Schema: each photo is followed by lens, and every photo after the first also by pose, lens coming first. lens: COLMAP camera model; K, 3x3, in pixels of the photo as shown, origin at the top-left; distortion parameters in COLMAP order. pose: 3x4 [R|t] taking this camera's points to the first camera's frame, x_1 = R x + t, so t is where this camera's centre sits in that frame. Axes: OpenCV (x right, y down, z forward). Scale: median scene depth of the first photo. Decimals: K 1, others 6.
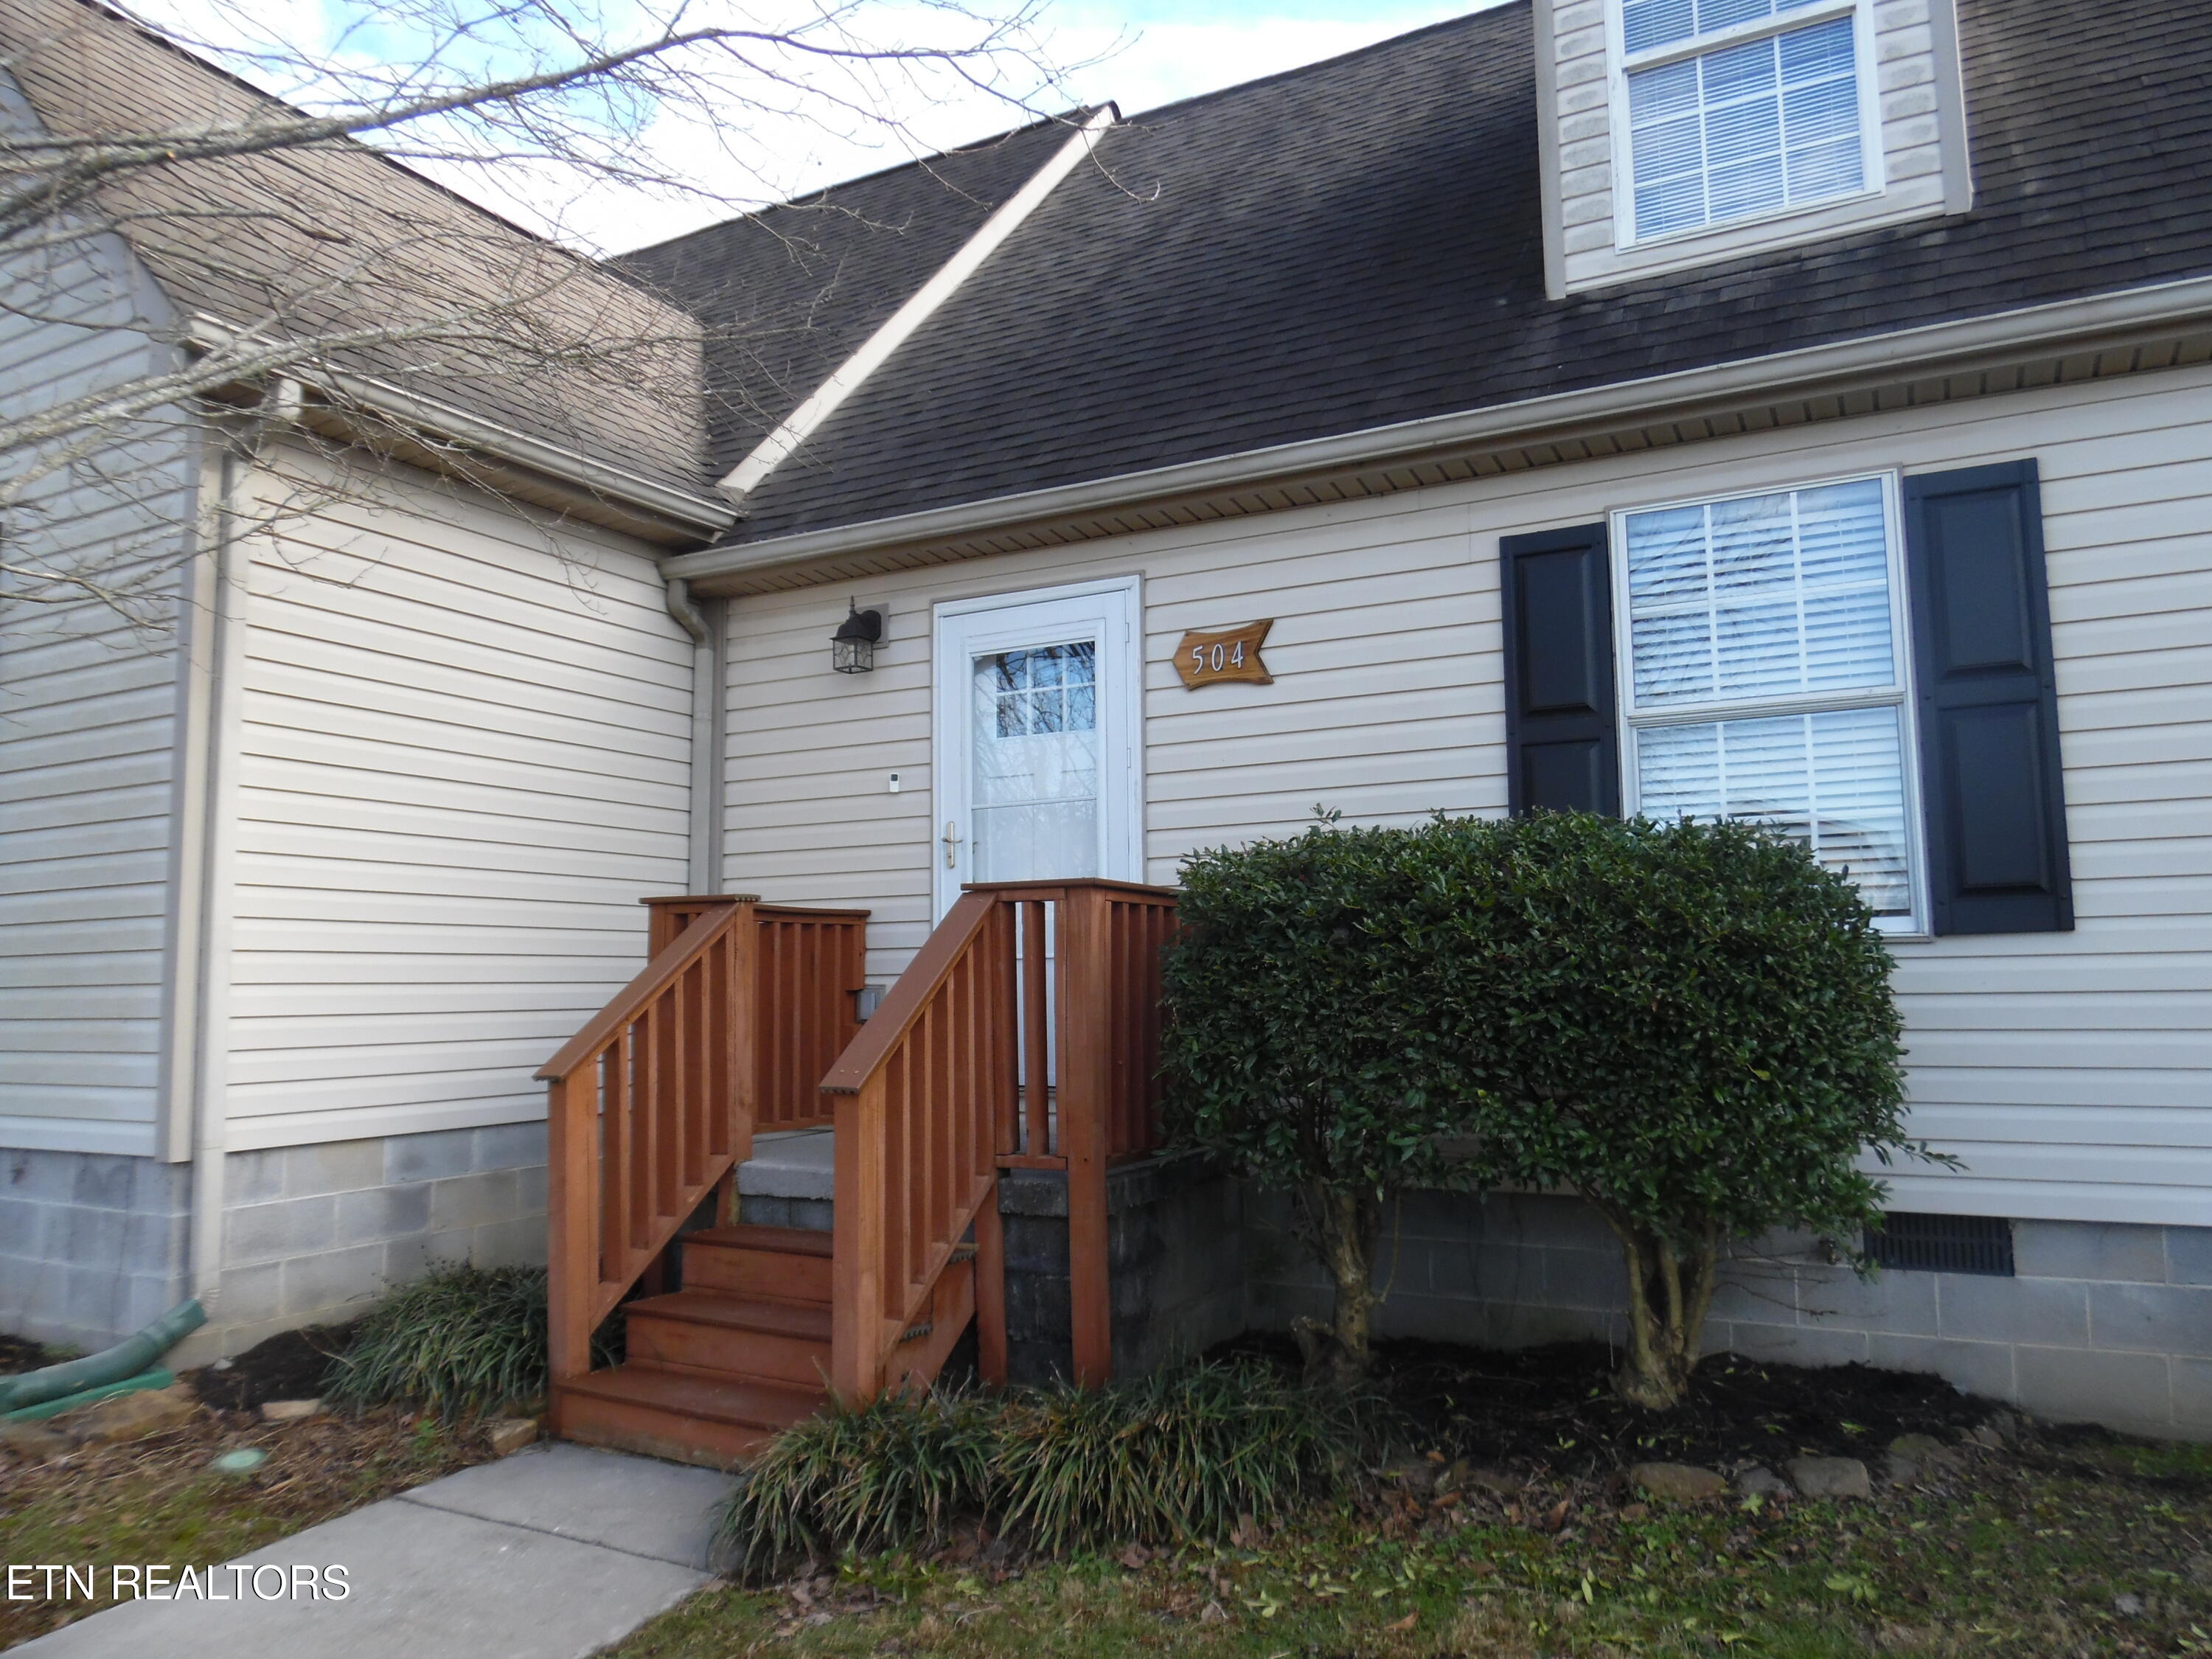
lens RADIAL K [[1548.6, 0, 1110.8], [0, 1548.6, 825.4], [0, 0, 1]] dist [-0.016581, 0.005950]
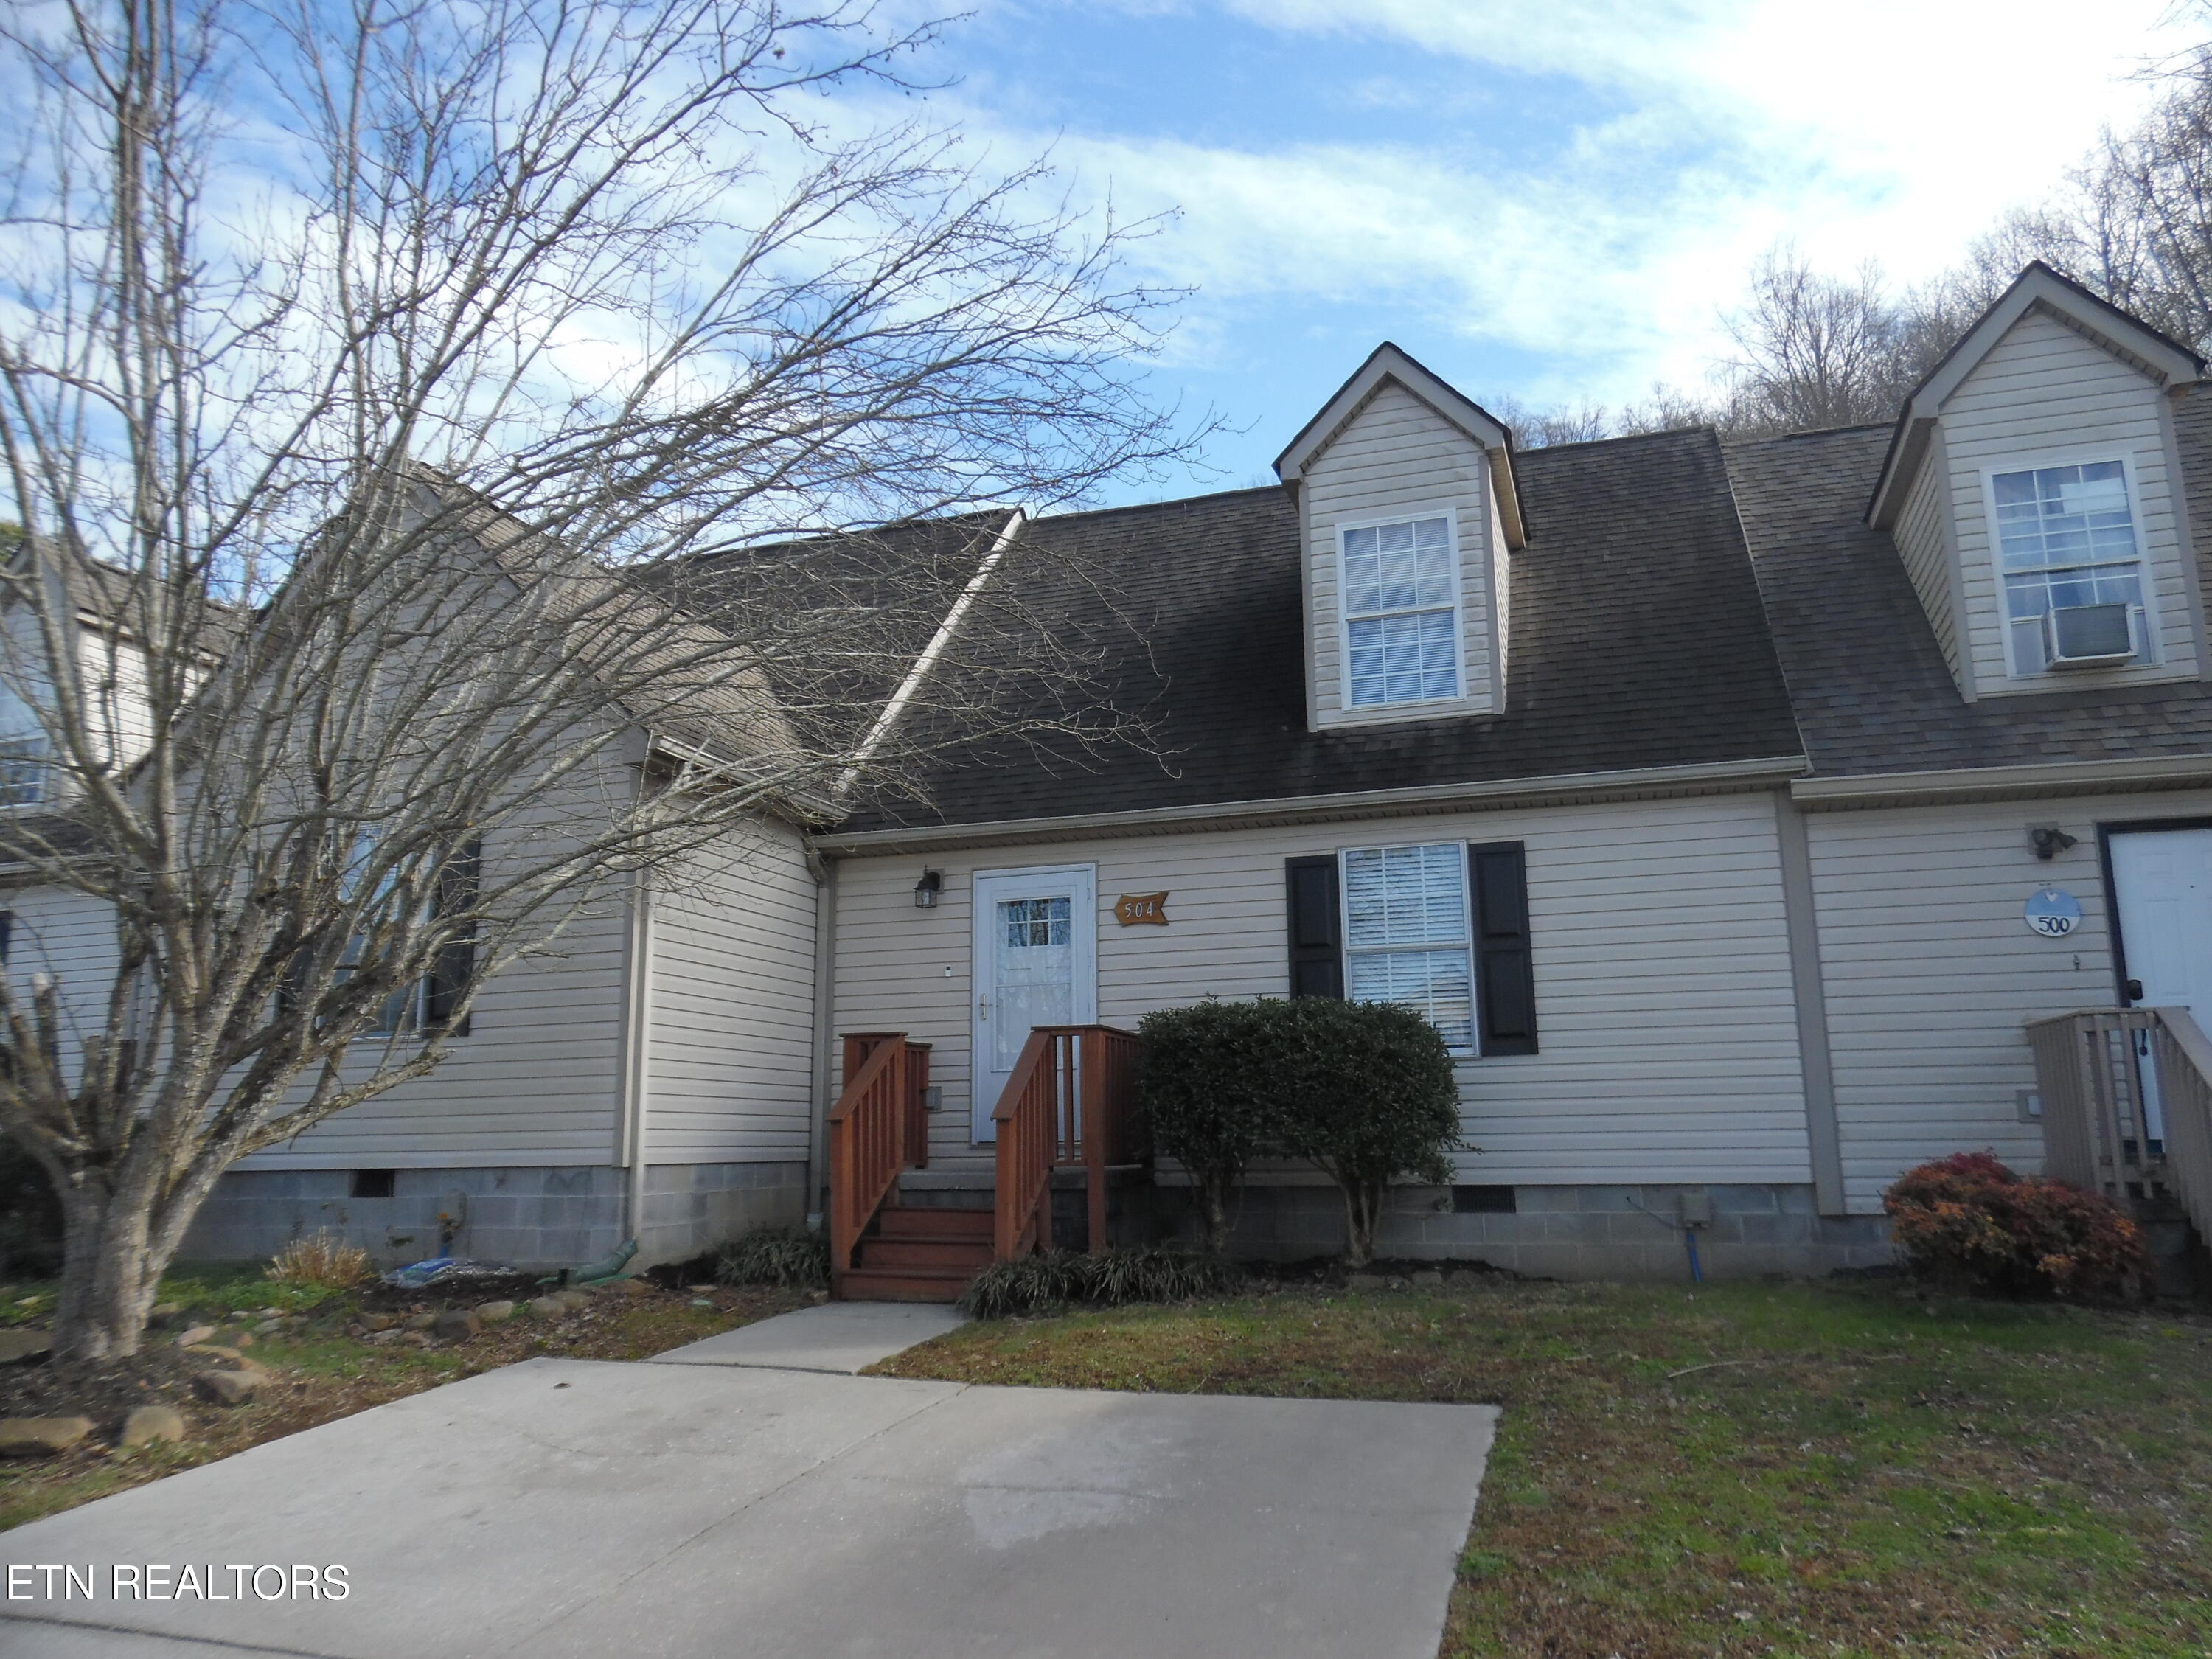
lens RADIAL K [[1551.3, 0, 1119.2], [0, 1551.3, 825.7], [0, 0, 1]] dist [-0.002098, -0.014105]
pose [[0.985117, 0.034461, 0.168394, -0.315401], [-0.016779, 0.994297, -0.105317, -0.011907], [-0.171063, 0.100925, 0.980077, -0.984261]]
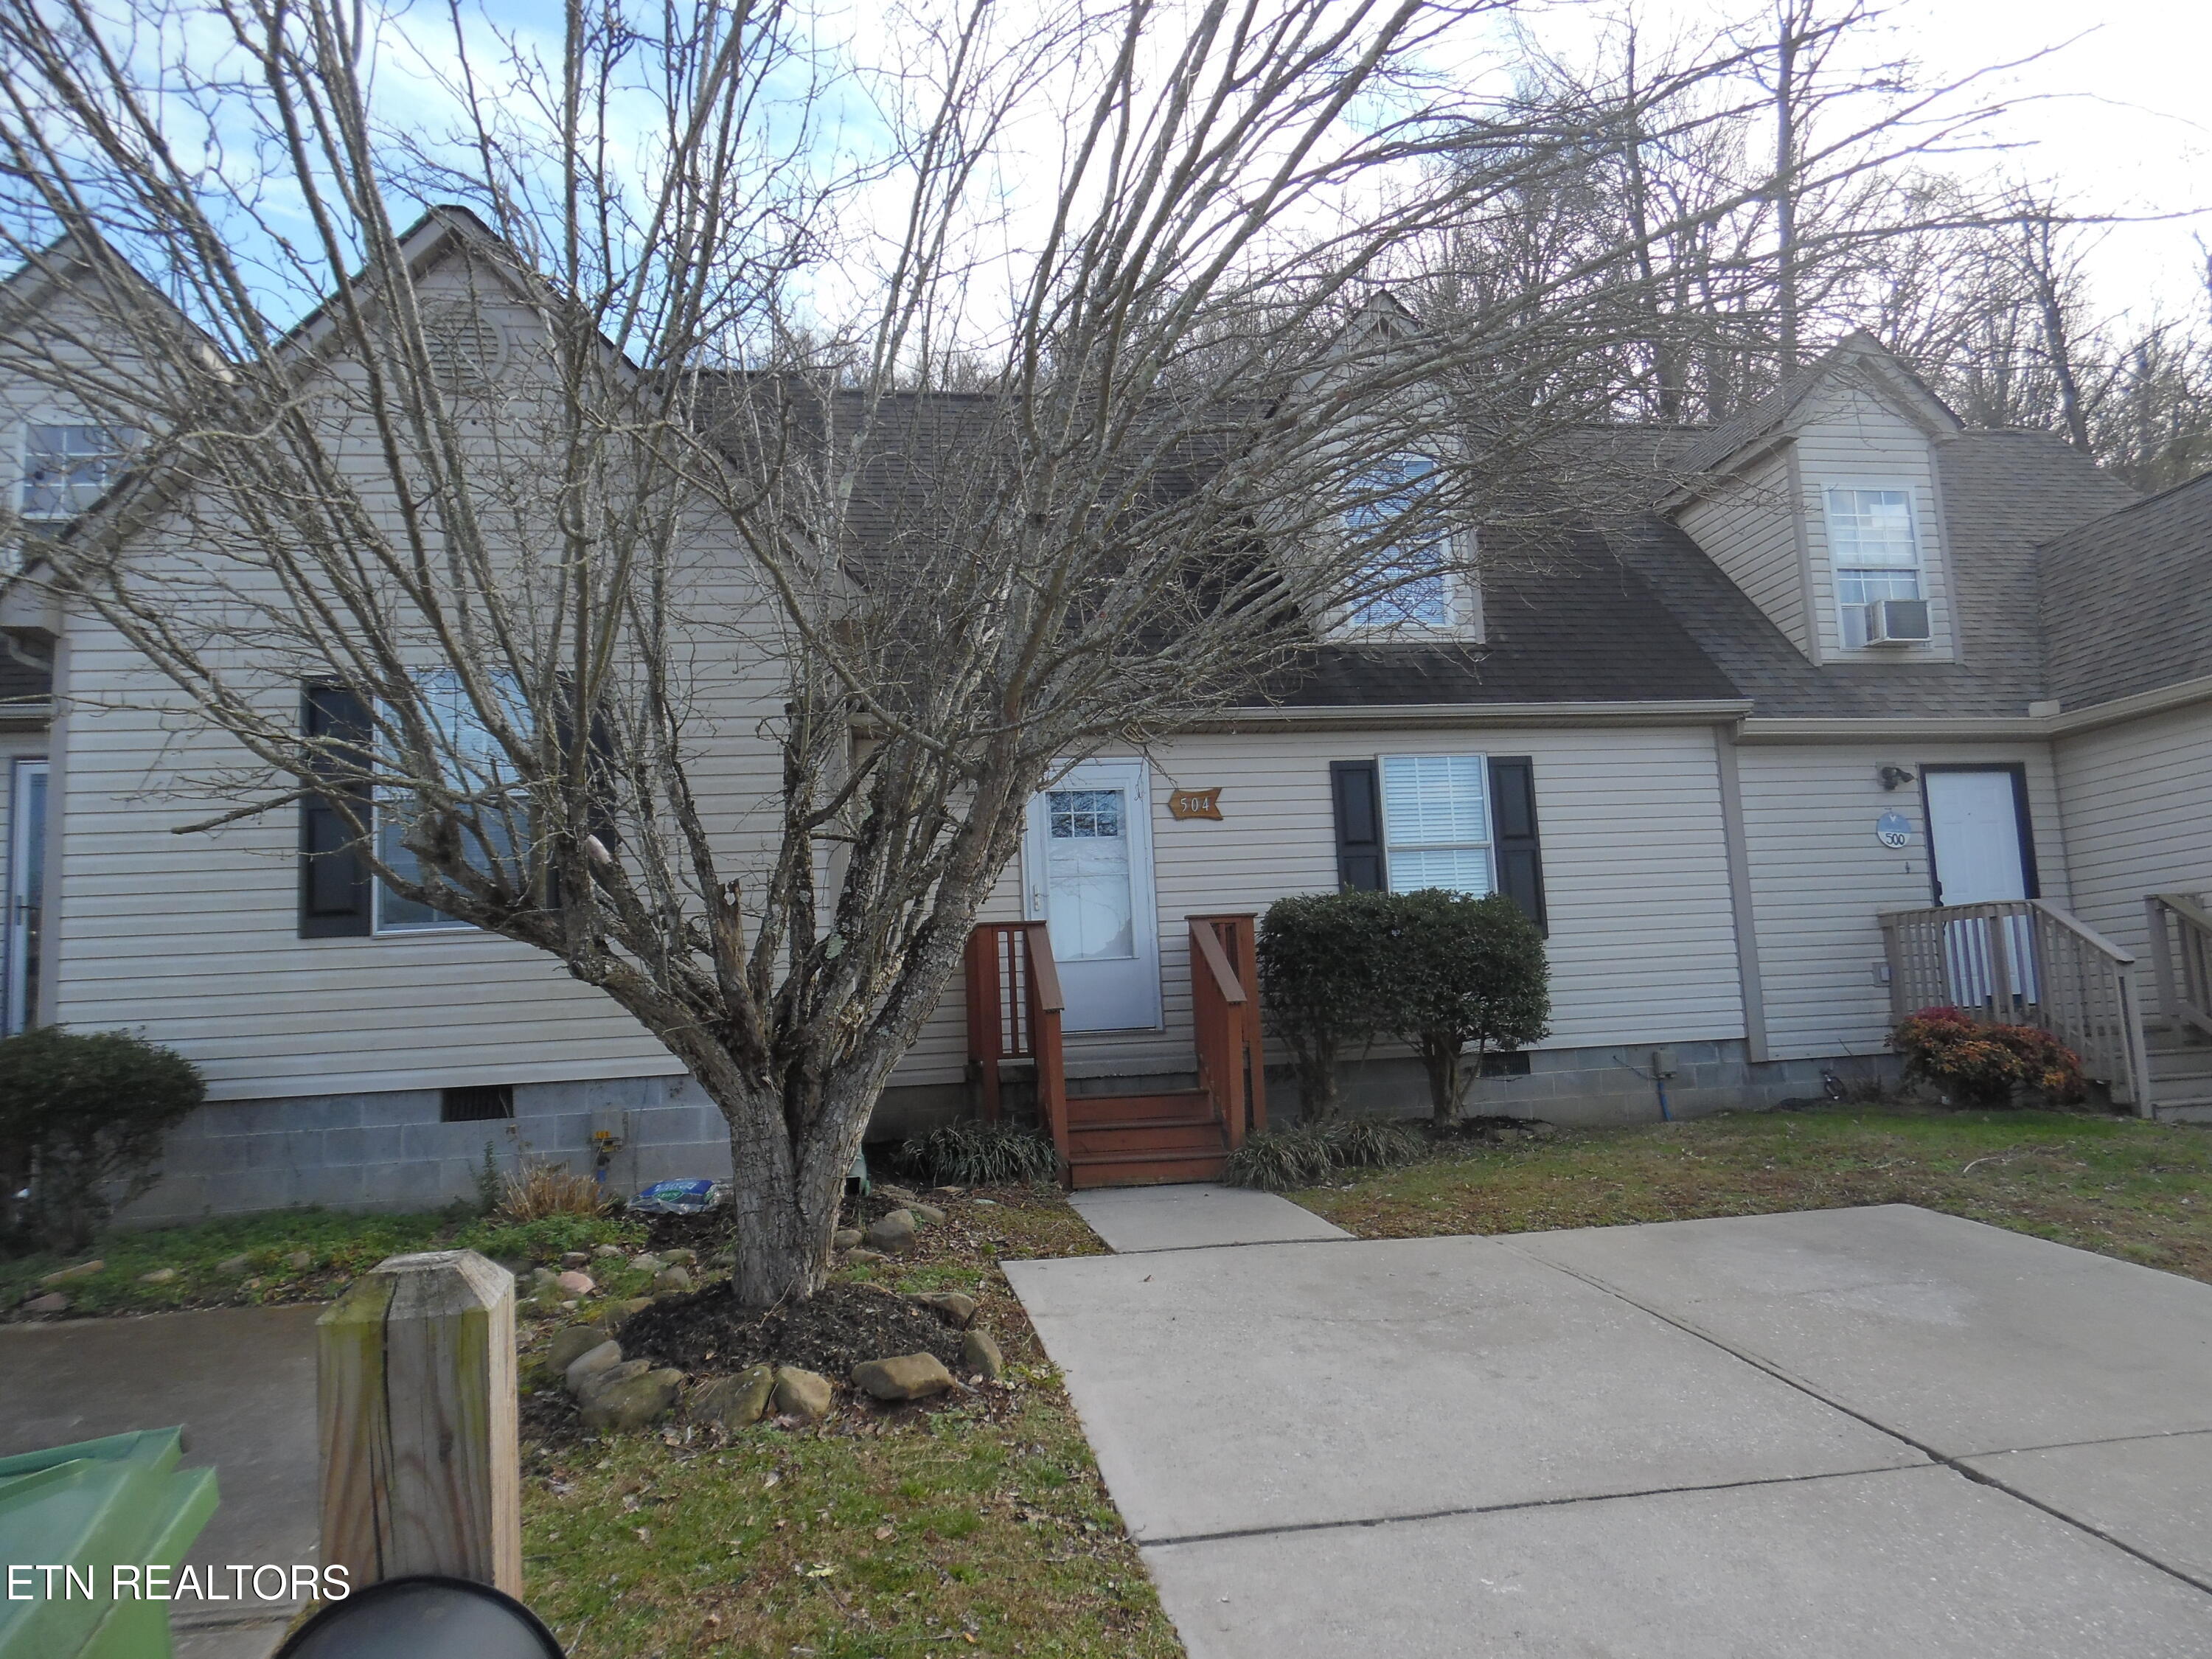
lens RADIAL K [[1551.3, 0, 1119.2], [0, 1551.3, 825.7], [0, 0, 1]] dist [-0.002098, -0.014105]
pose [[0.793609, 0.051229, 0.606268, -1.351756], [-0.020940, 0.998158, -0.056933, 0.036046], [-0.608068, 0.032487, 0.793220, -0.566605]]
